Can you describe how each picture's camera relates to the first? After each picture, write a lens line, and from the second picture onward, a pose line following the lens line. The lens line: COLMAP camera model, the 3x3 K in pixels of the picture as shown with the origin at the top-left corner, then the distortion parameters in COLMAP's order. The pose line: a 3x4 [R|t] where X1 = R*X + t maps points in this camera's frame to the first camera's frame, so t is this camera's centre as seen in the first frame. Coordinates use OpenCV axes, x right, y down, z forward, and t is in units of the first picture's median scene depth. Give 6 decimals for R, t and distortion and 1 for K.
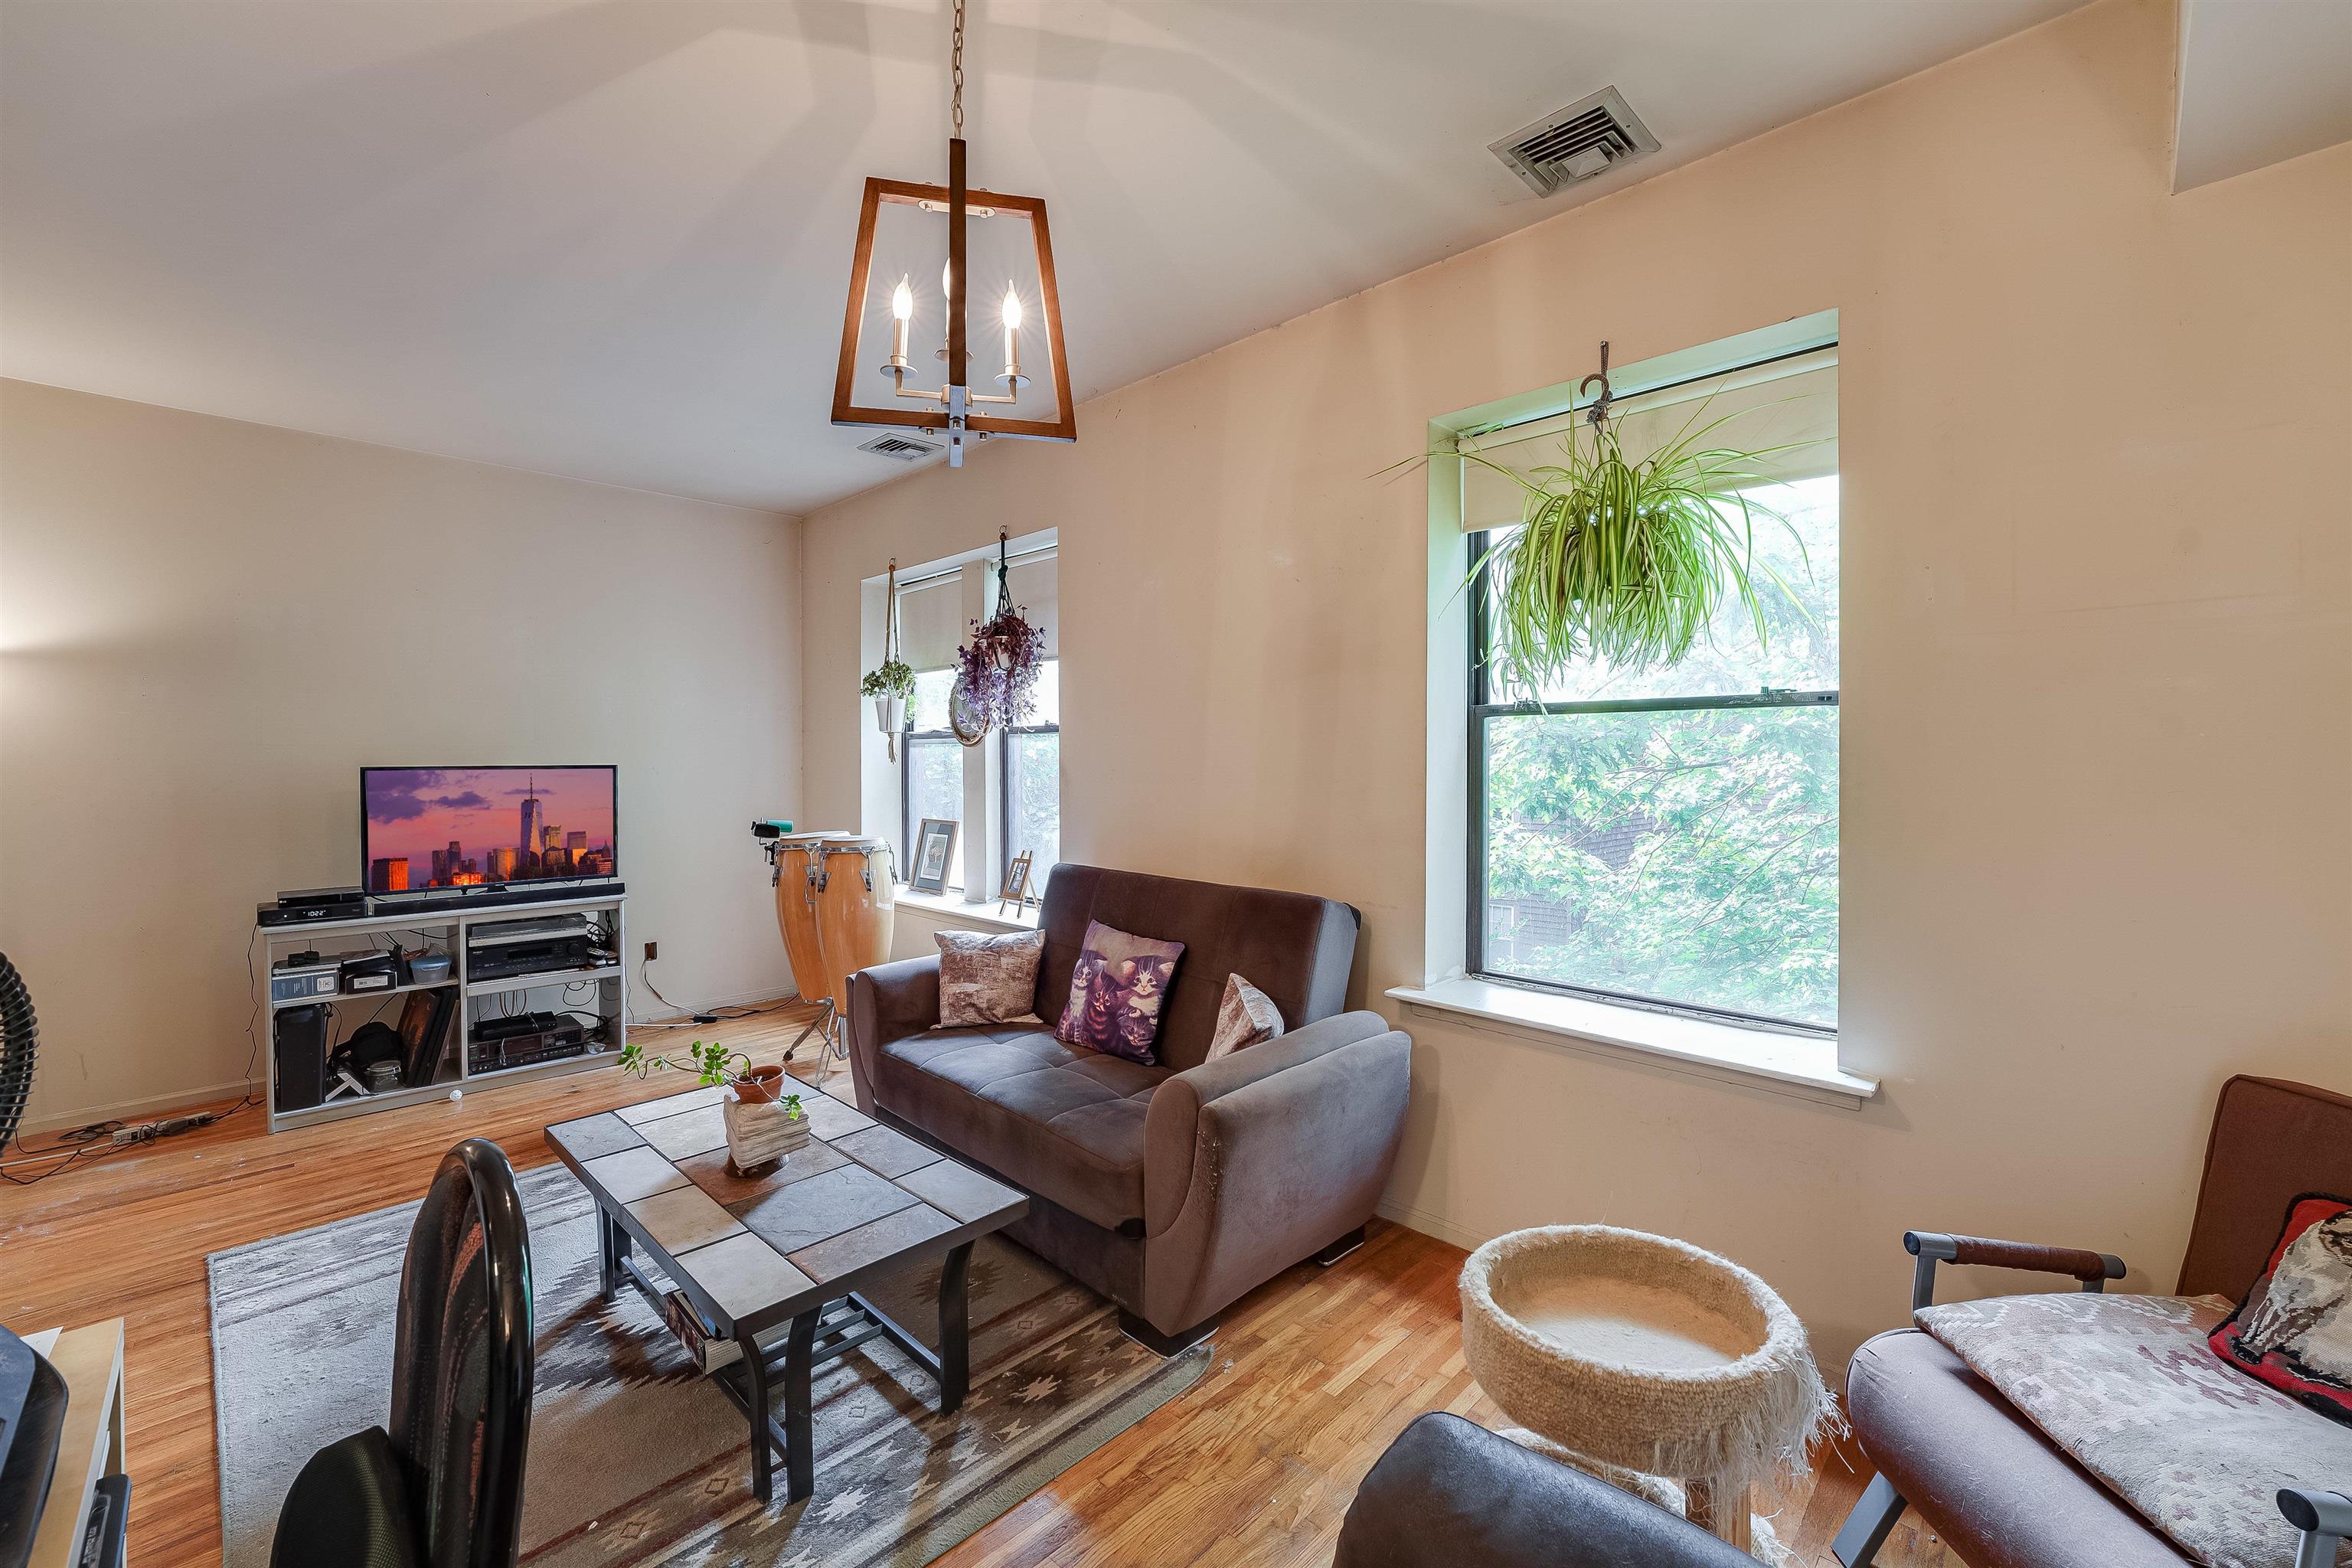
lens RADIAL K [[981.6, 0, 1167.6], [0, 981.6, 758.3], [0, 0, 1]] dist [-0.002942, -0.000287]
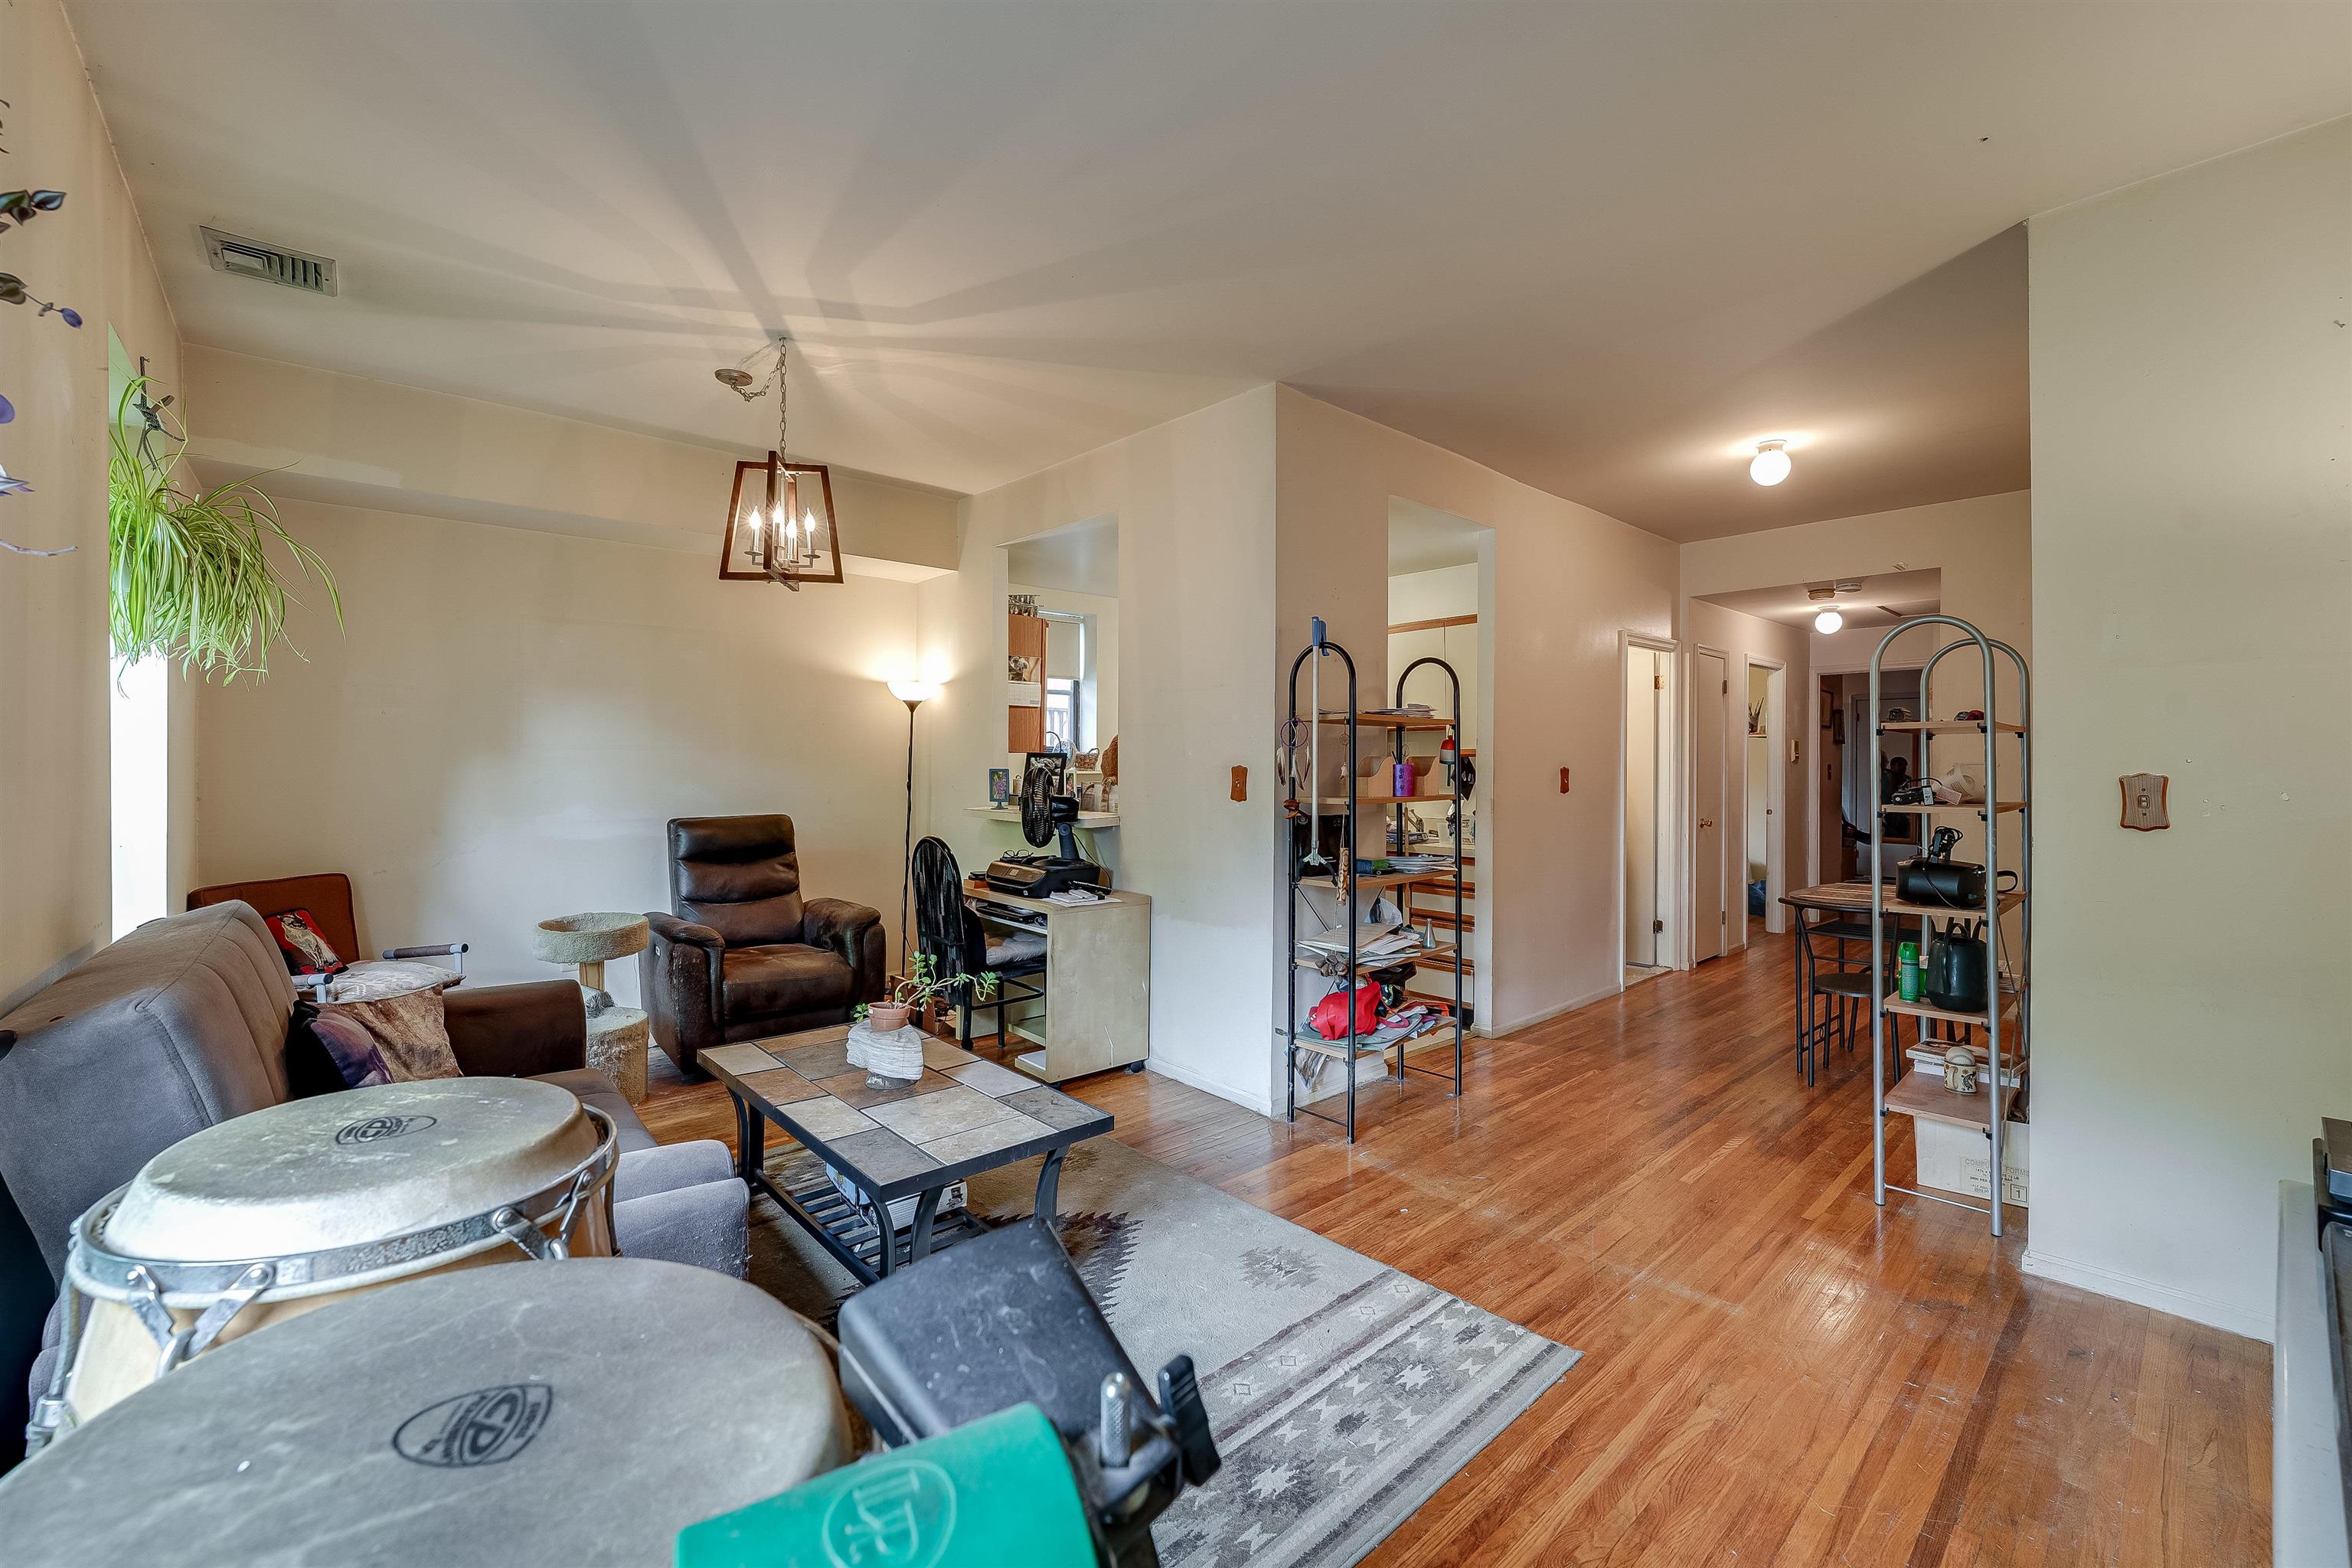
lens RADIAL K [[952.1, 0, 1181.7], [0, 952.1, 755.2], [0, 0, 1]] dist [-0.005746, 0.000018]
pose [[-0.999346, -0.002895, 0.036042, -0.491070], [-0.003156, 0.999969, -0.007188, 0.016668], [-0.036020, -0.007297, -0.999324, 1.297068]]
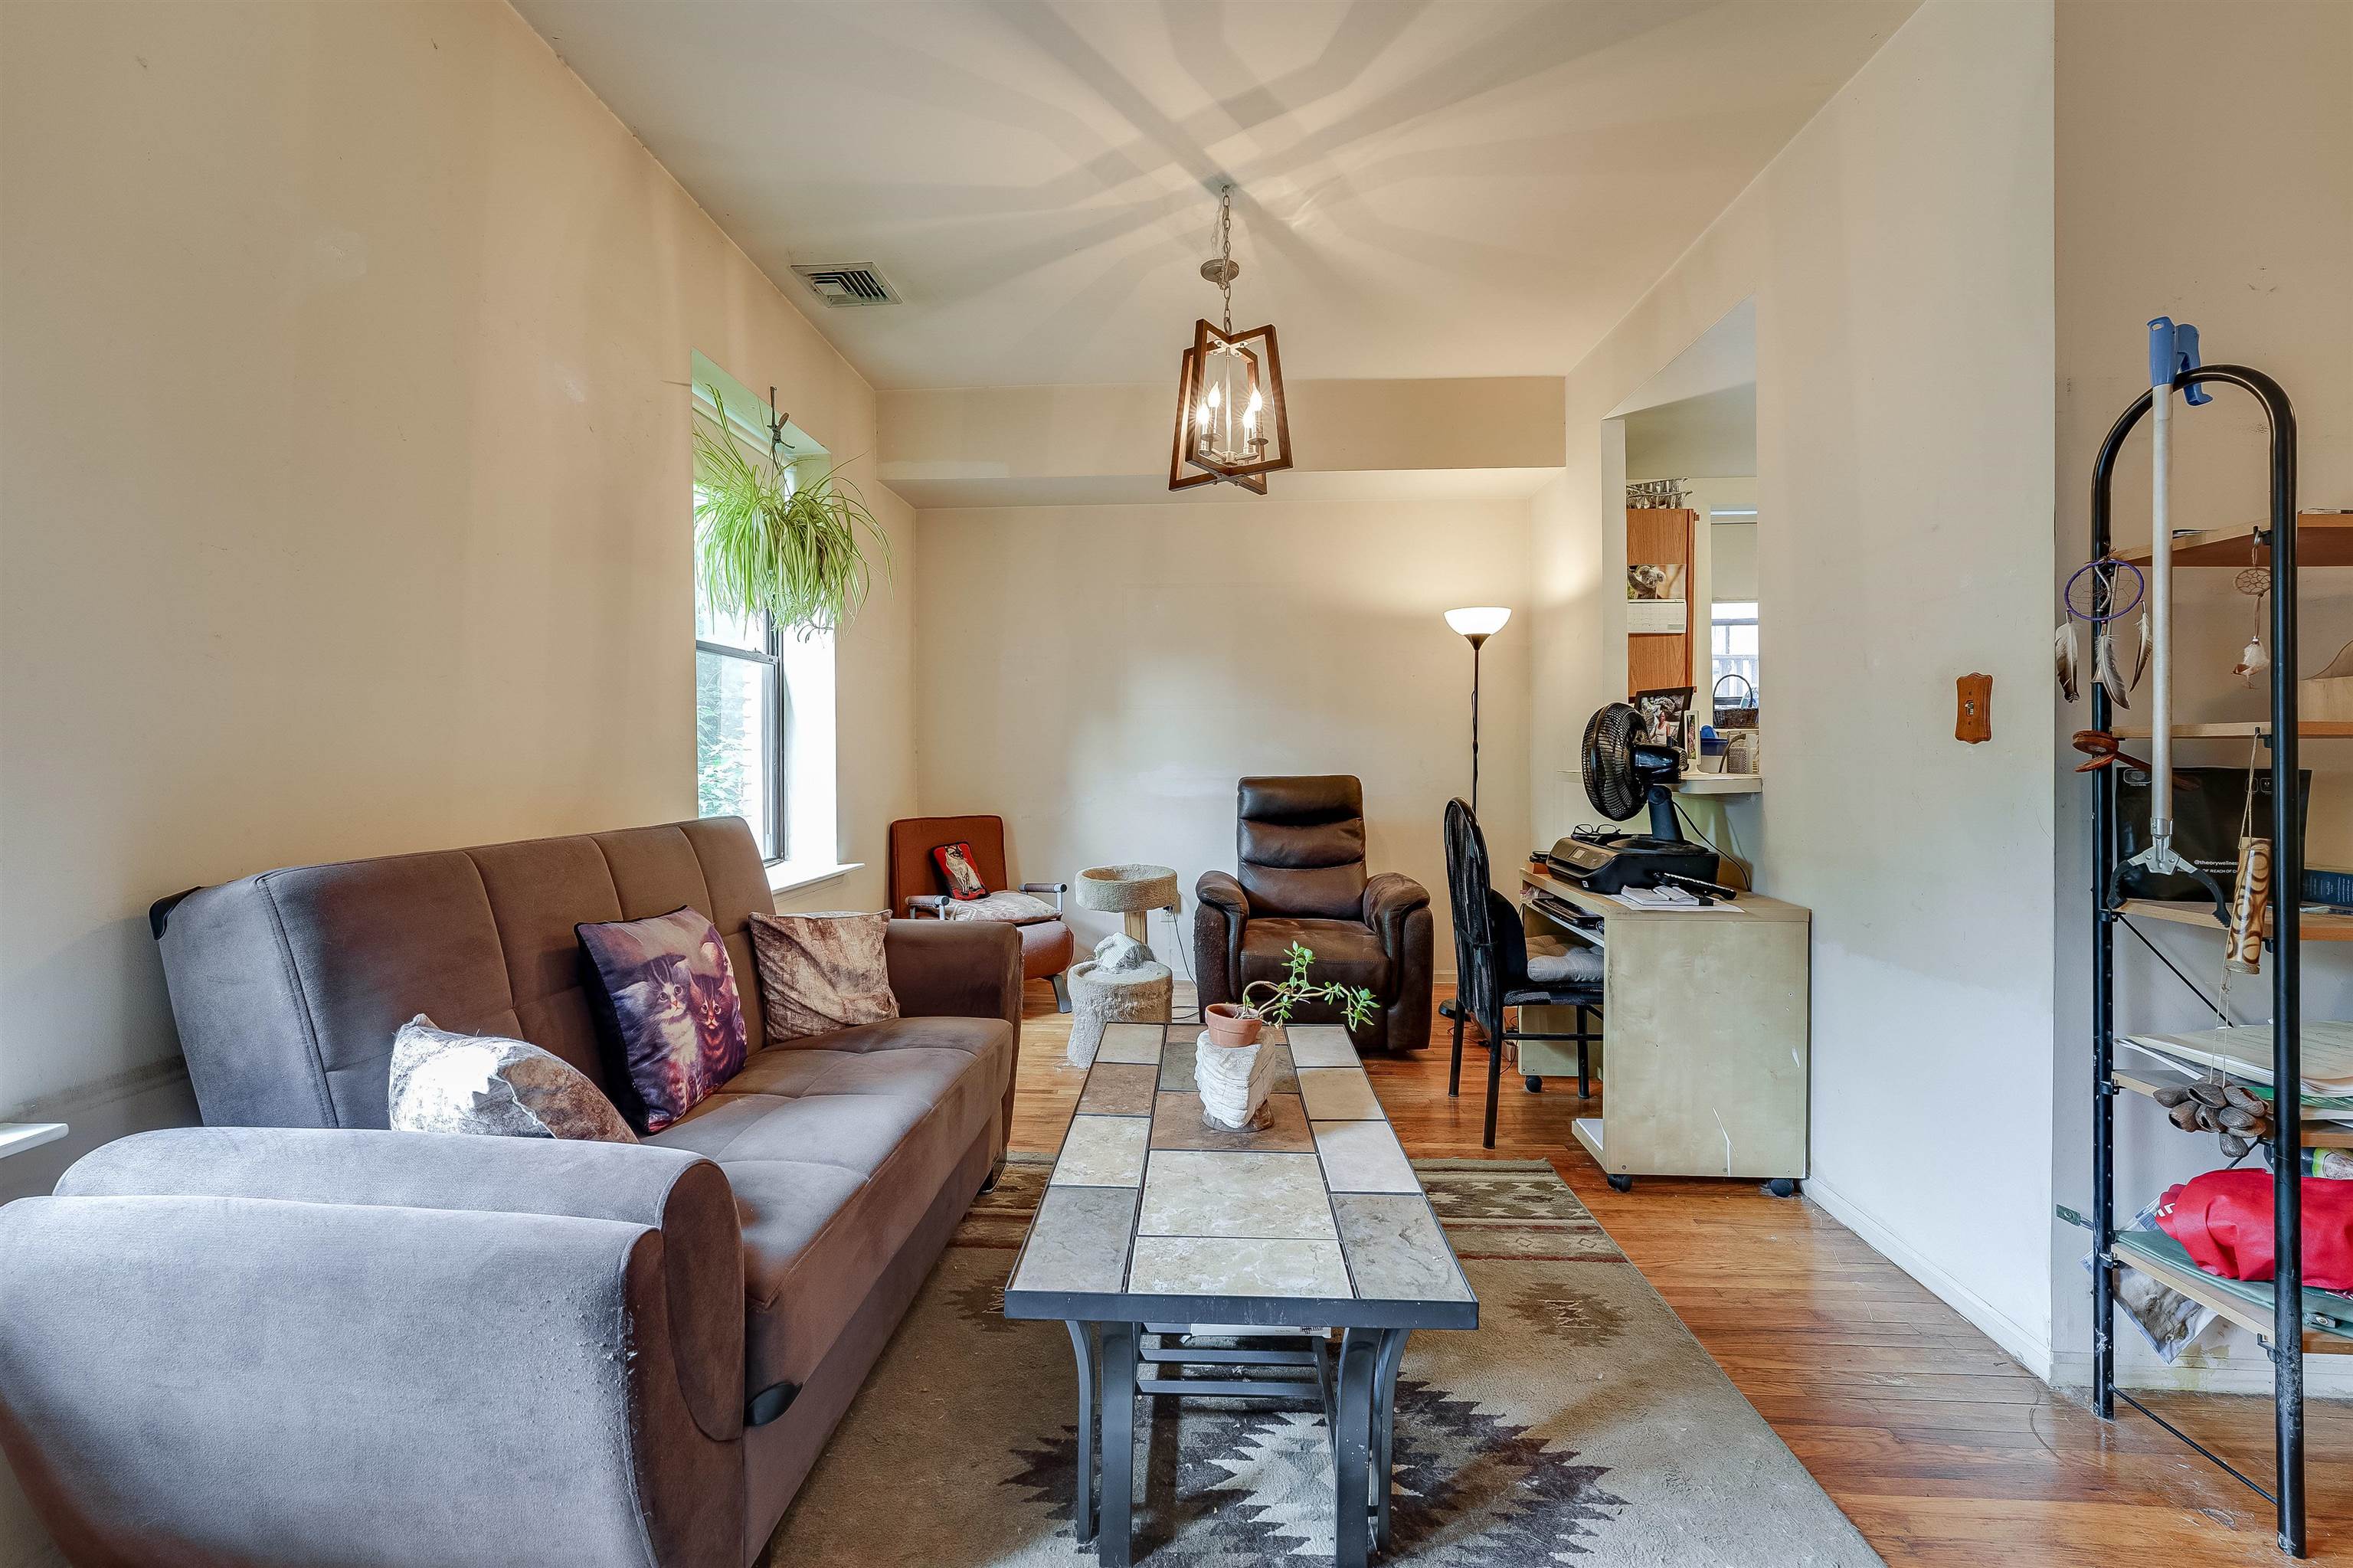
lens RADIAL K [[942.9, 0, 1178.4], [0, 942.9, 754.3], [0, 0, 1]] dist [-0.001462, 0.000001]
pose [[-0.686220, 0.002726, 0.727389, -0.590103], [0.005336, 0.999985, 0.001287, 0.060806], [-0.727374, 0.004765, -0.686224, 0.964845]]
